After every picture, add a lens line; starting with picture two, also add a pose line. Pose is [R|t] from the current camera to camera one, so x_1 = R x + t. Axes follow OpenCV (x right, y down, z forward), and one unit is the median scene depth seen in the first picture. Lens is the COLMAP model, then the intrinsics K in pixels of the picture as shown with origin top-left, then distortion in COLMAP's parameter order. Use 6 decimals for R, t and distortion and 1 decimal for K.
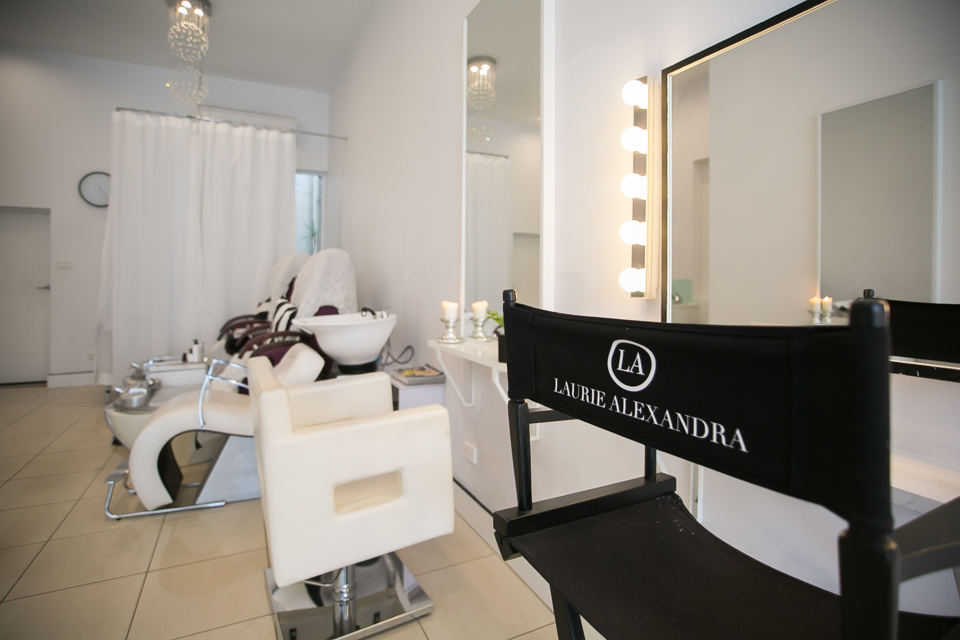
lens RADIAL K [[486.2, 0, 495.2], [0, 486.2, 278.0], [0, 0, 1]] dist [-0.059648, 0.000223]
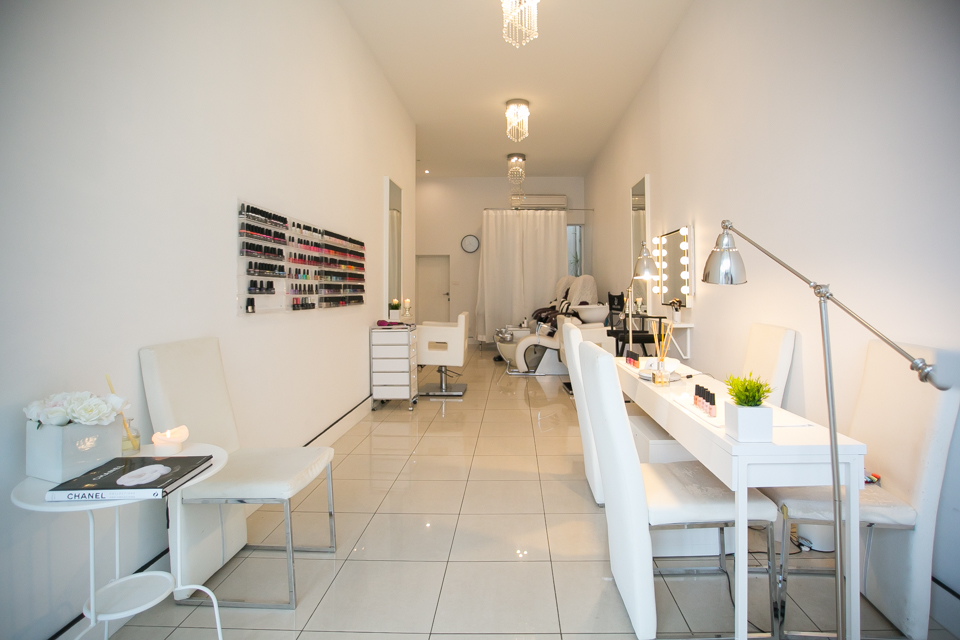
lens RADIAL K [[486.2, 0, 495.2], [0, 486.2, 278.0], [0, 0, 1]] dist [-0.059648, 0.000223]
pose [[0.864008, -0.017064, -0.503190, 0.331206], [0.007257, 0.999744, -0.021442, -0.003279], [0.503426, 0.014874, 0.863910, -0.883321]]
